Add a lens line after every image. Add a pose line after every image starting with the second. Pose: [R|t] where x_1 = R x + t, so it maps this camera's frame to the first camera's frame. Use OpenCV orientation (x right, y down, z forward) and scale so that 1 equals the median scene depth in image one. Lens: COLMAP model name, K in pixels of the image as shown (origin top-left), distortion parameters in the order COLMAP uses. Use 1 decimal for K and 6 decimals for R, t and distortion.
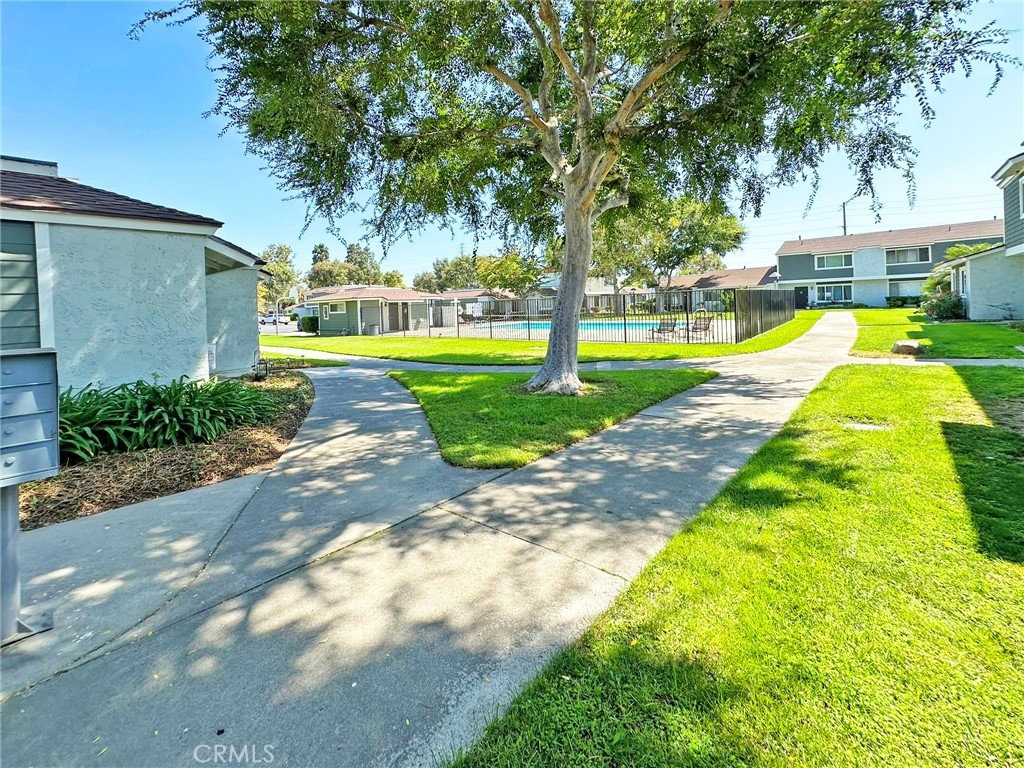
lens RADIAL K [[494.7, 0, 512.0], [0, 494.7, 384.0], [0, 0, 1]] dist [0.001405, 0.000101]
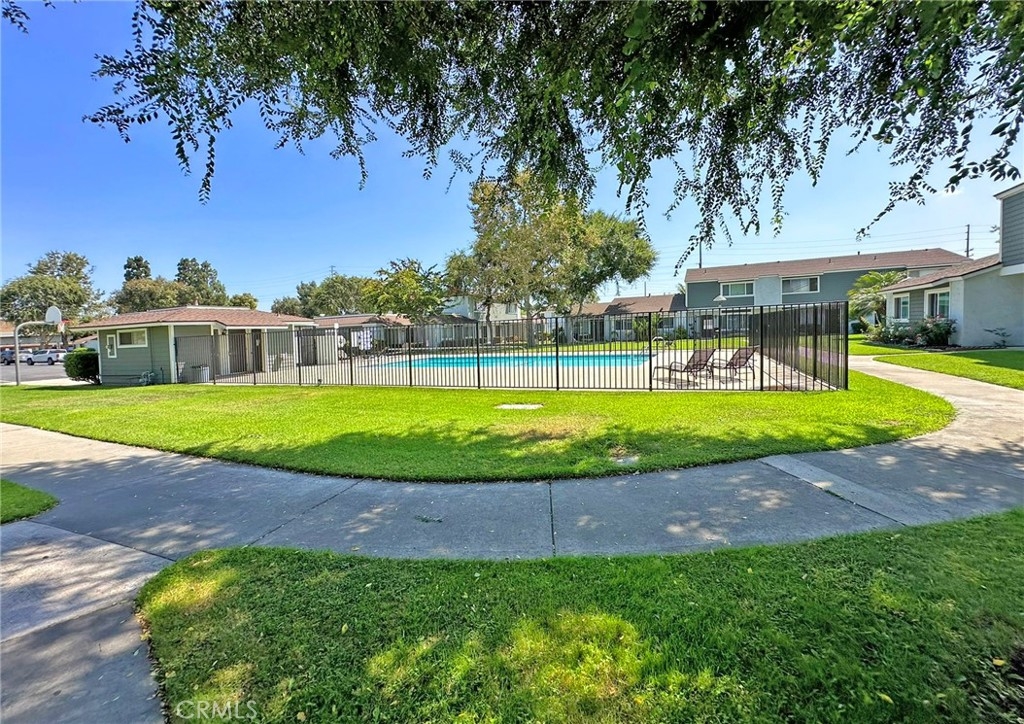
lens RADIAL K [[496.7, 0, 512.0], [0, 496.7, 362.0], [0, 0, 1]] dist [-0.004355, -0.000547]
pose [[0.967231, -0.018712, 0.253209, -0.048537], [0.045739, 0.993806, -0.101278, -0.034569], [-0.249745, 0.109541, 0.962096, 0.245961]]
